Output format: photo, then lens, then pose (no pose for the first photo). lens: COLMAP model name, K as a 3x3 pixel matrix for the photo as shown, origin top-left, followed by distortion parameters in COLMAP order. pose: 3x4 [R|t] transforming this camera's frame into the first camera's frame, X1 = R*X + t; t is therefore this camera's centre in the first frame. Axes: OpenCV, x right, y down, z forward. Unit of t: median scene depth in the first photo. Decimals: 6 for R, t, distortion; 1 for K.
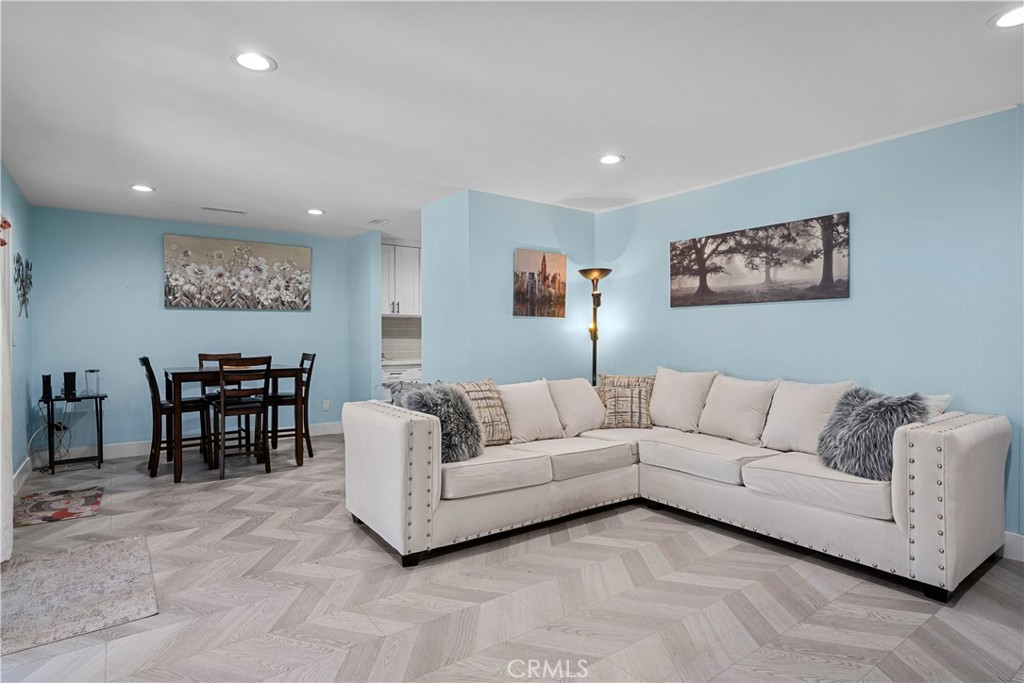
lens RADIAL K [[538.4, 0, 512.0], [0, 538.4, 341.5], [0, 0, 1]] dist [-0.000238, 0.000158]
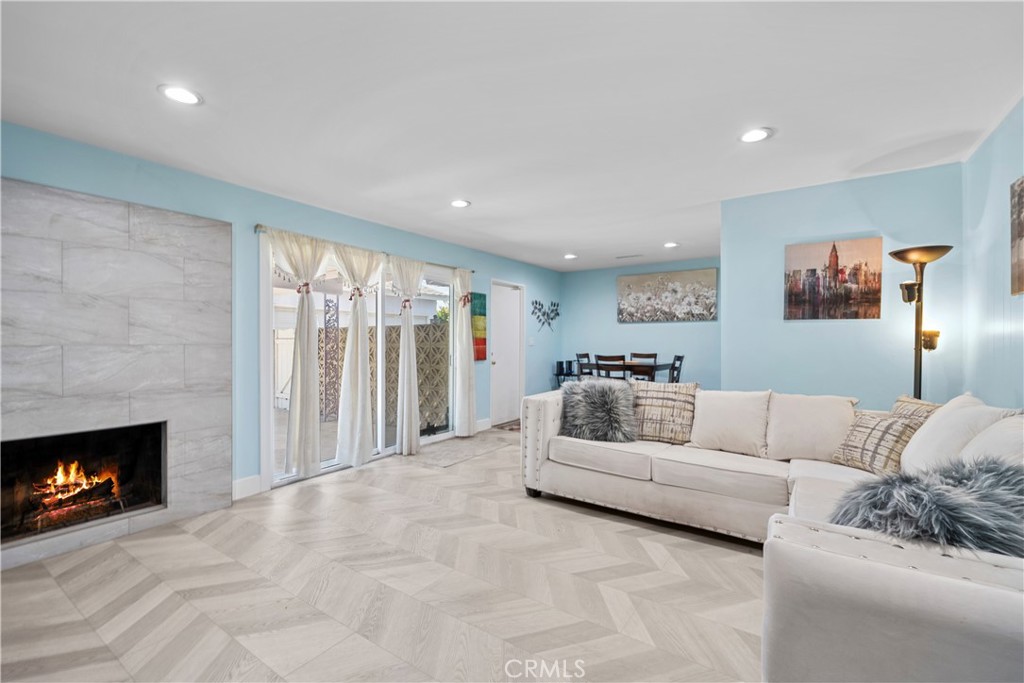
lens RADIAL K [[444.2, 0, 506.8], [0, 444.2, 343.0], [0, 0, 1]] dist [-0.002317, -0.000576]
pose [[0.326191, 0.007070, -0.945277, 0.545126], [-0.009887, 0.999943, 0.004067, -0.007247], [0.945252, 0.008019, 0.326243, 0.305592]]
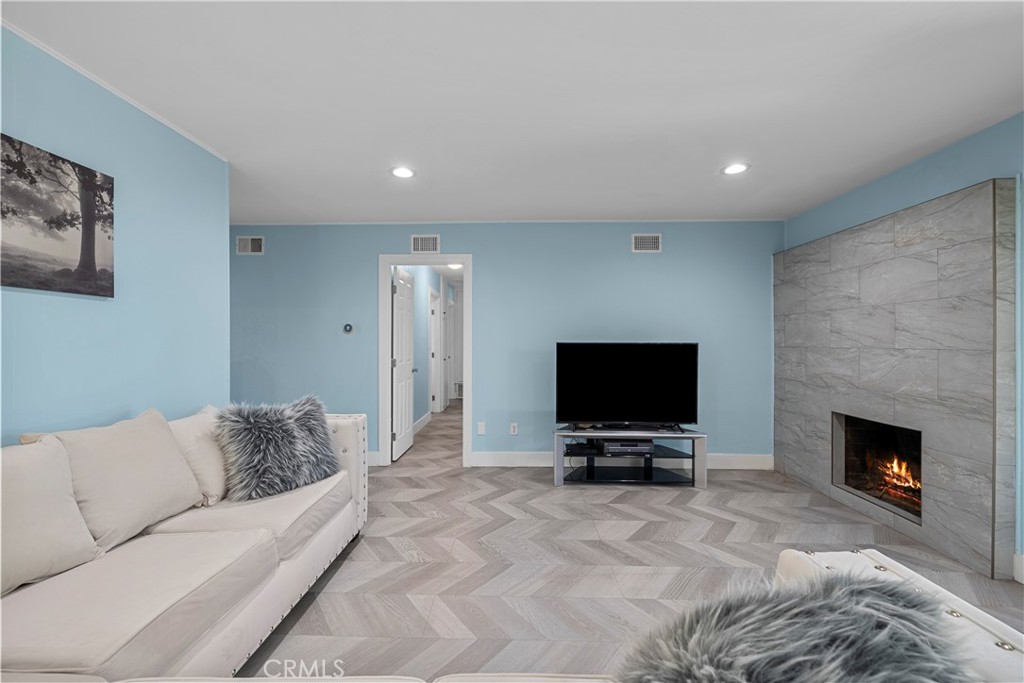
lens RADIAL K [[444.2, 0, 506.8], [0, 444.2, 343.0], [0, 0, 1]] dist [-0.002317, -0.000576]
pose [[-0.788408, 0.002040, 0.615149, -0.109763], [0.009039, 0.999925, 0.008270, -0.014989], [-0.615086, 0.012080, -0.788367, 0.826224]]
